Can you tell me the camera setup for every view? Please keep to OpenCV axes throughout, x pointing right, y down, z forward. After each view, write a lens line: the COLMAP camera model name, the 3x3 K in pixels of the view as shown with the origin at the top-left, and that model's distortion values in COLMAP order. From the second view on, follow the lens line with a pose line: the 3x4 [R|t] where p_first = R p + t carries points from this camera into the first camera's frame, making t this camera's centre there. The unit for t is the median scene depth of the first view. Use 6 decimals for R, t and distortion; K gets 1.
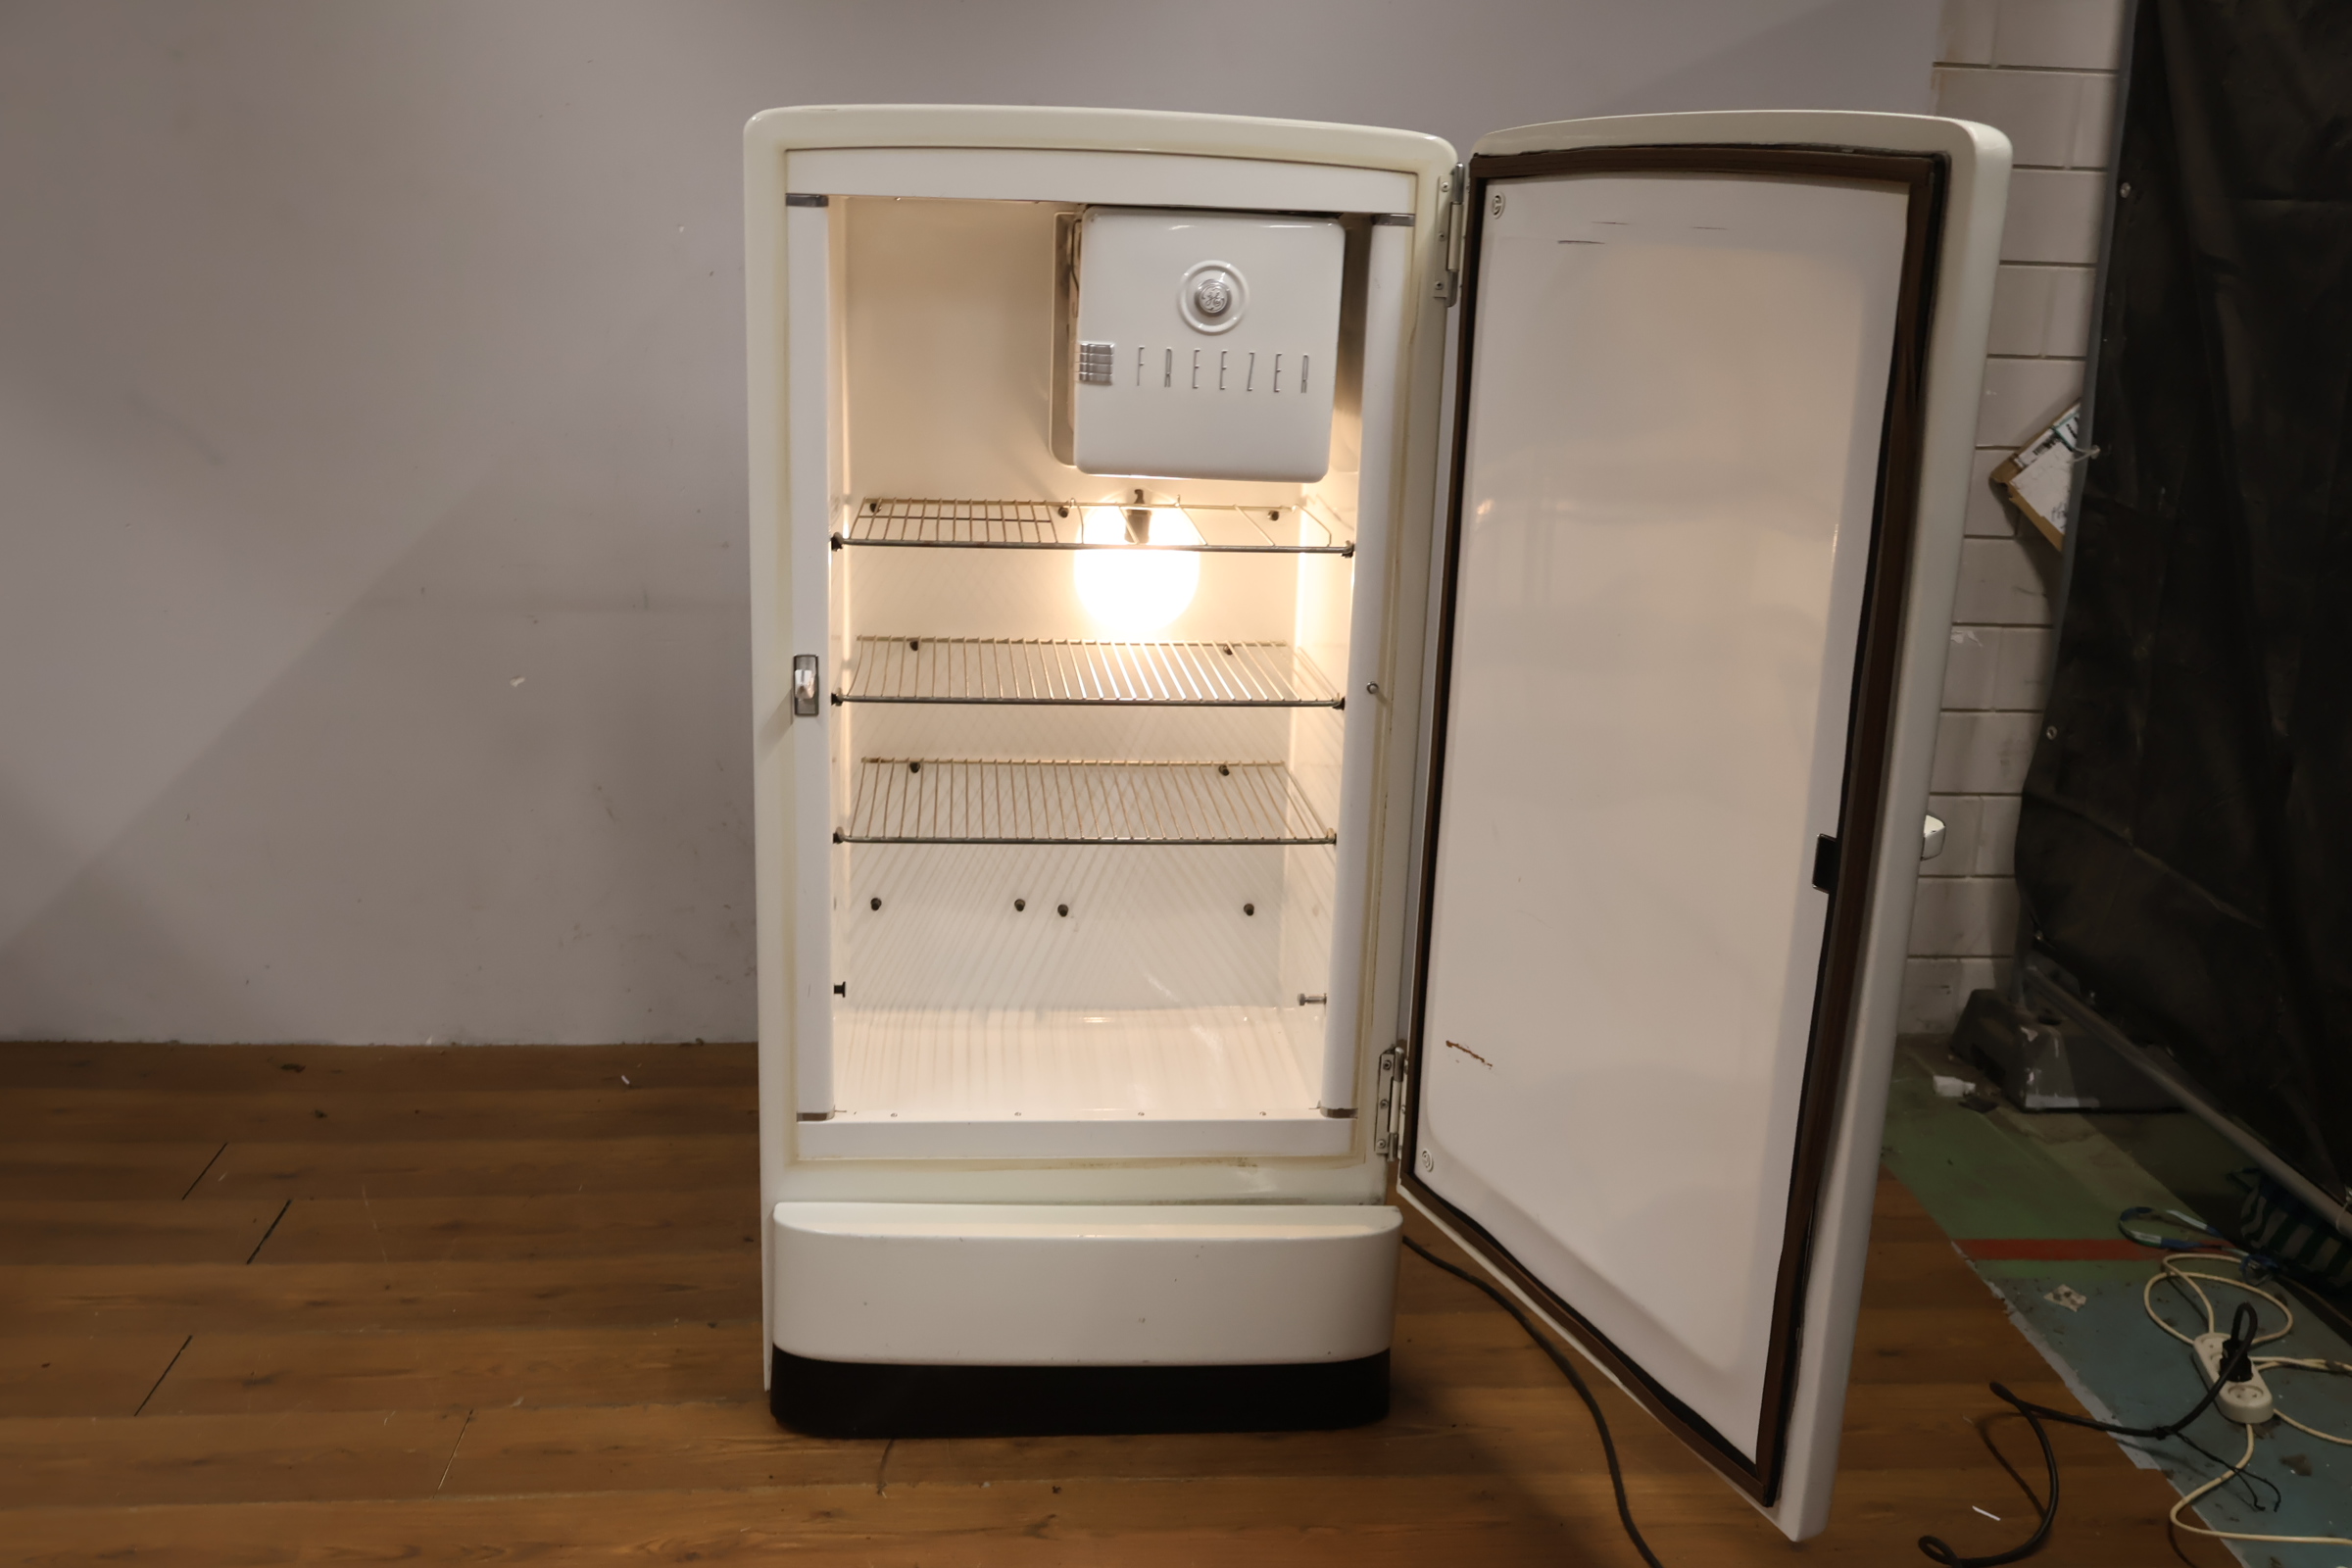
lens RADIAL K [[2190.8, 0, 1185.6], [0, 2190.8, 795.2], [0, 0, 1]] dist [-0.000153, 0.000000]
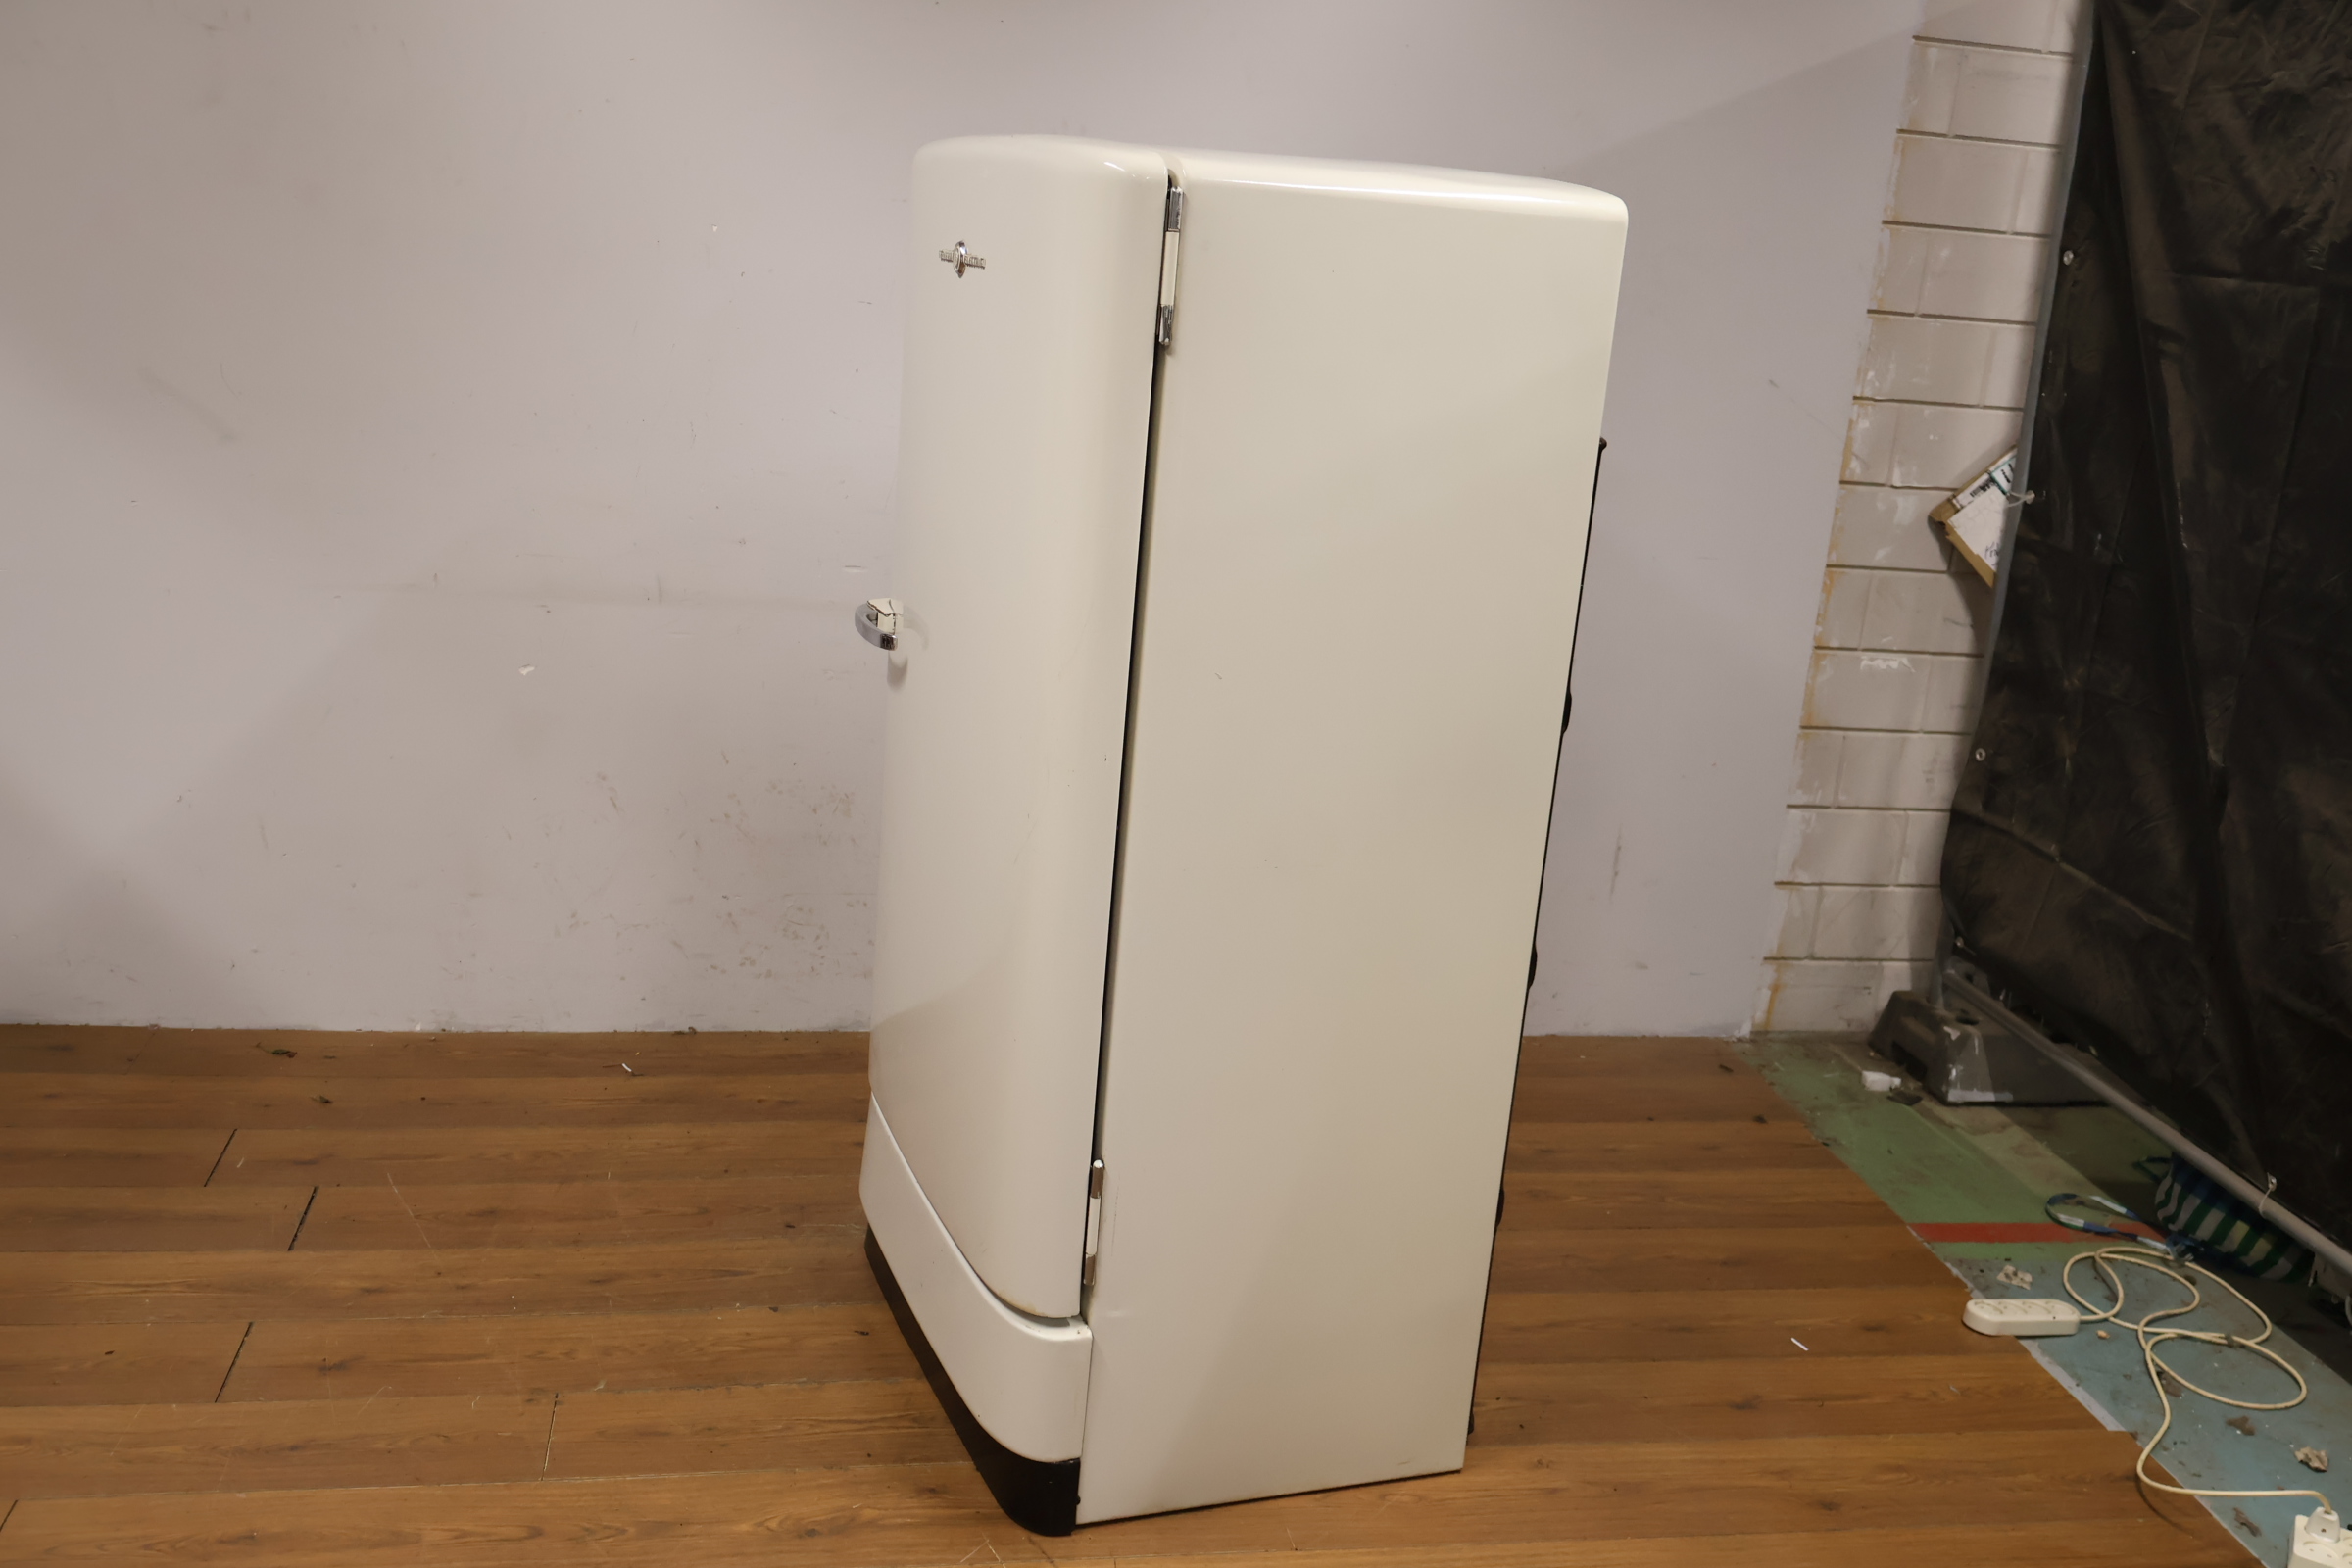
lens RADIAL K [[2190.8, 0, 1201.5], [0, 2190.8, 794.3], [0, 0, 1]] dist [-0.000153, 0.000000]
pose [[0.993674, 0.019953, 0.110520, -0.112741], [-0.020643, 0.999774, 0.005098, -0.006990], [-0.110393, -0.007347, 0.993861, -0.032873]]
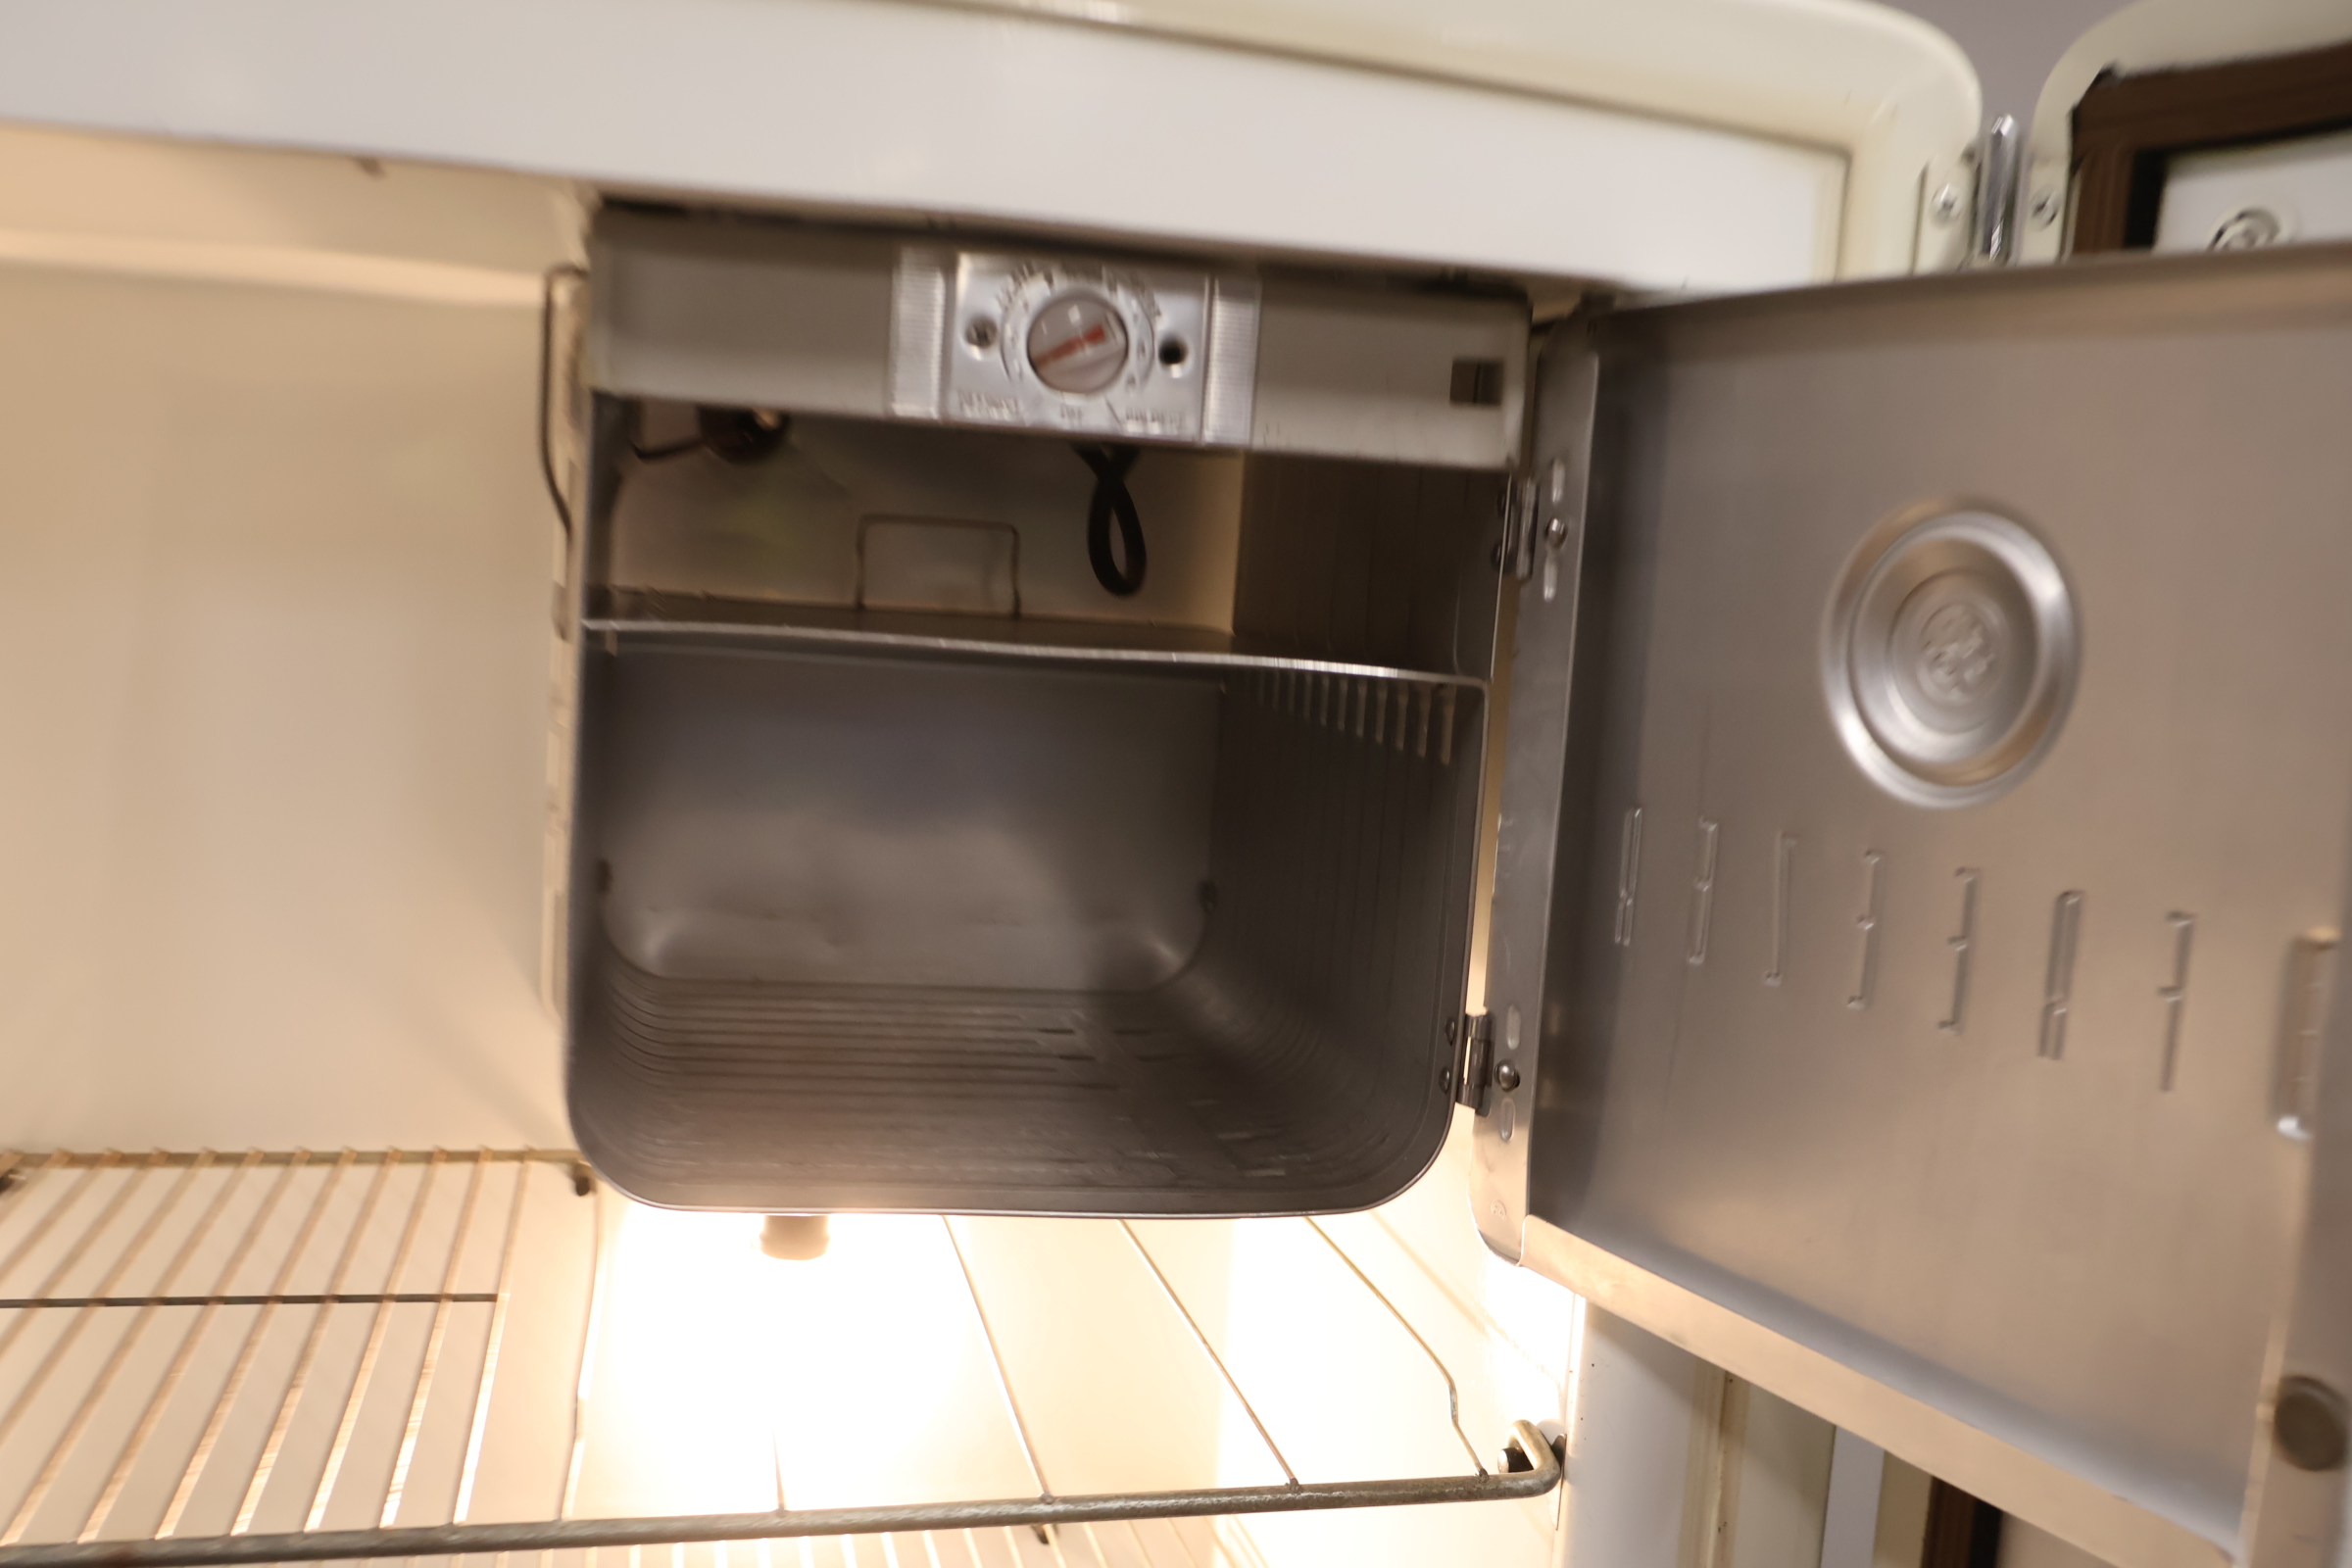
lens RADIAL K [[2190.8, 0, 1172.0], [0, 2190.8, 793.1], [0, 0, 1]] dist [-0.000153, 0.000000]
pose [[0.990630, 0.014378, 0.135815, -0.008962], [0.004243, 0.990723, -0.135834, -0.116924], [-0.136508, 0.135137, 0.981378, 0.523232]]
